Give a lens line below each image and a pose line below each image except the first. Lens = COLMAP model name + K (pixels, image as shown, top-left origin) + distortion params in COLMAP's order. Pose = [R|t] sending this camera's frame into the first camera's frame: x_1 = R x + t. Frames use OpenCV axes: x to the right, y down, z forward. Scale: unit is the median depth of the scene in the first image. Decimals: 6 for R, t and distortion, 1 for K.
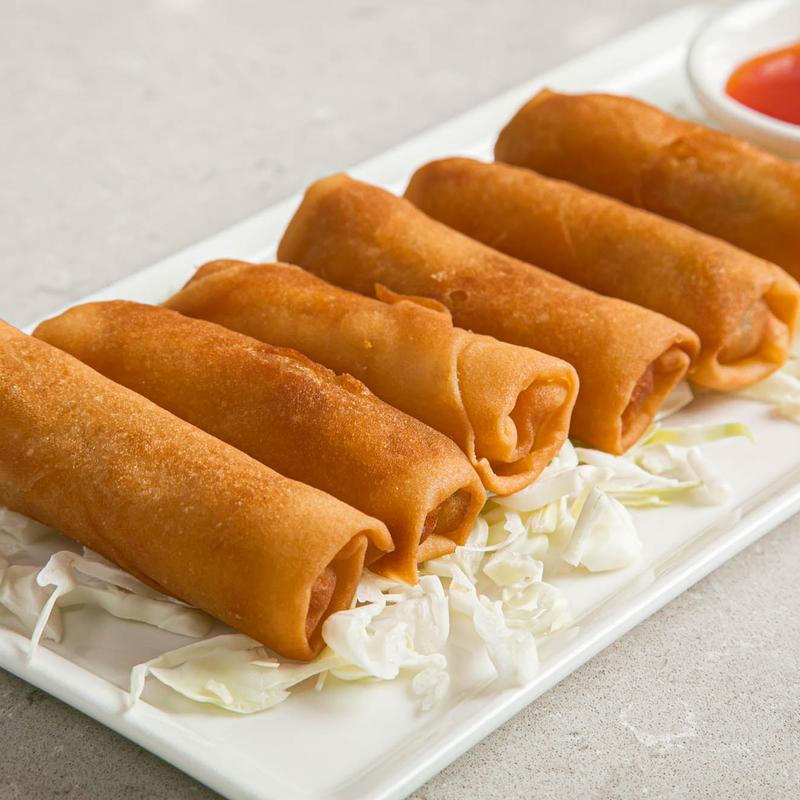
lens RADIAL K [[2861.1, 0, 388.3], [0, 2861.1, 399.7], [0, 0, 1]] dist [0.101820, 0.927461]
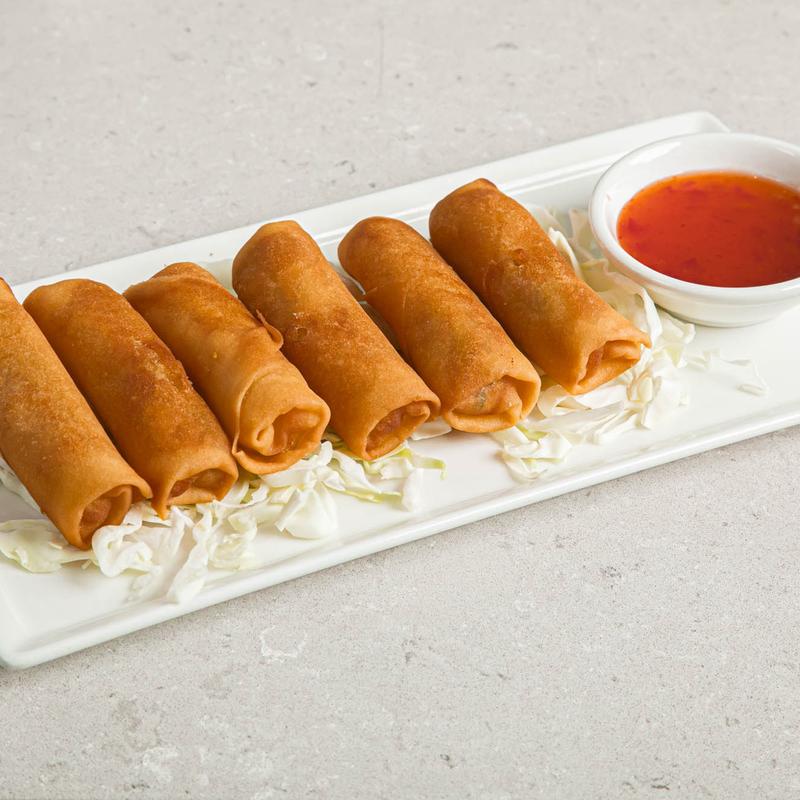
lens RADIAL K [[2663.6, 0, 400.3], [0, 2663.6, 428.4], [0, 0, 1]] dist [0.208676, -0.885681]
pose [[0.932961, 0.259777, -0.249199, 0.472826], [-0.219252, 0.959111, 0.178981, -0.270971], [0.285504, -0.112345, 0.951770, -0.373357]]
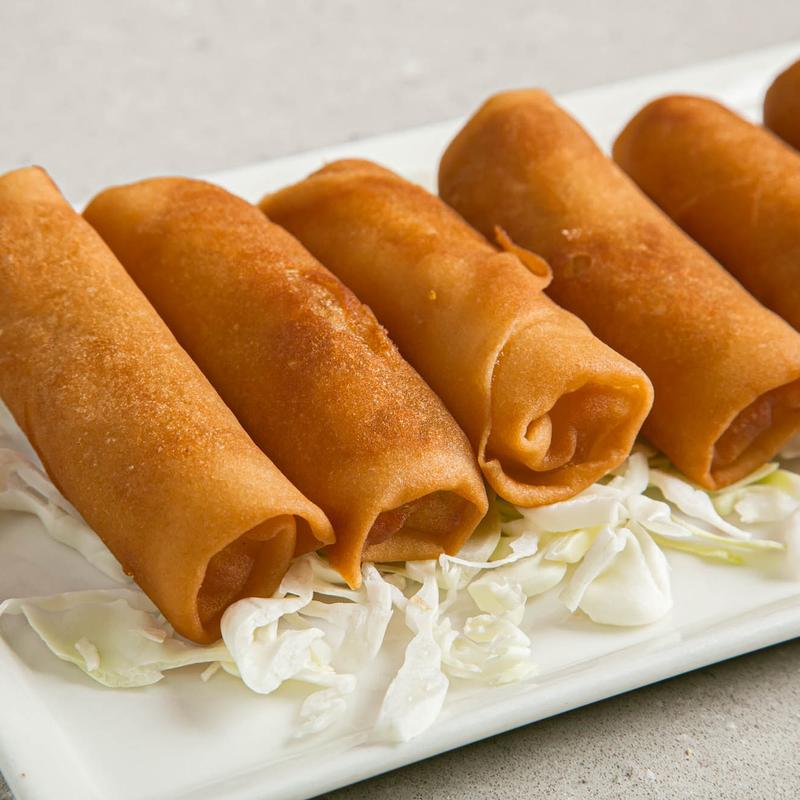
lens RADIAL K [[2861.1, 0, 388.3], [0, 2861.1, 399.7], [0, 0, 1]] dist [0.101820, 0.927461]
pose [[0.933868, 0.233187, -0.271136, 0.224881], [-0.214567, 0.971897, 0.096838, -0.070824], [0.286098, -0.032257, 0.957657, 0.180927]]
